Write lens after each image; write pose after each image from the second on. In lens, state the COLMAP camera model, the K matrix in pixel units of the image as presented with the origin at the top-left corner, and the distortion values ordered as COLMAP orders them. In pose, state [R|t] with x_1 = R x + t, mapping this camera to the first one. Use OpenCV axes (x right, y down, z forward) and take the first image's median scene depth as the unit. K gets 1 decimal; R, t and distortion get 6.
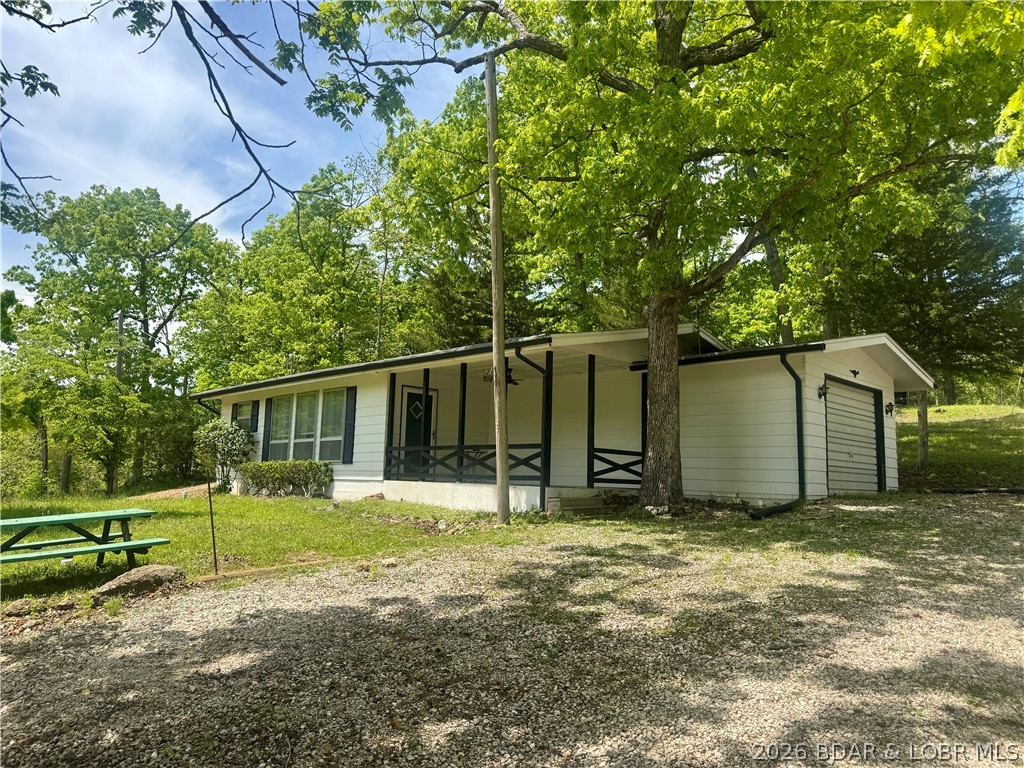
lens RADIAL K [[722.1, 0, 510.1], [0, 722.1, 386.2], [0, 0, 1]] dist [0.087113, -0.121813]
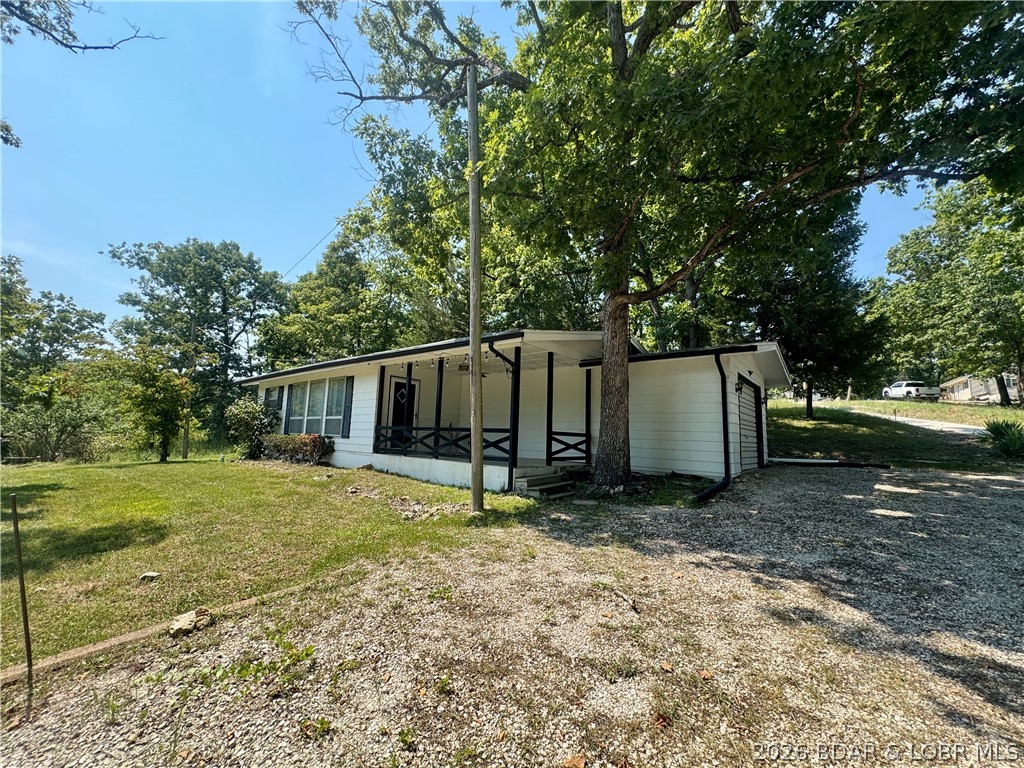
lens RADIAL K [[410.7, 0, 512.0], [0, 410.7, 384.0], [0, 0, 1]] dist [-0.000537, -0.000459]
pose [[0.993851, 0.018522, 0.109165, -0.020786], [-0.019164, 0.999805, 0.004837, 0.005837], [-0.109054, -0.006899, 0.994012, 0.312396]]
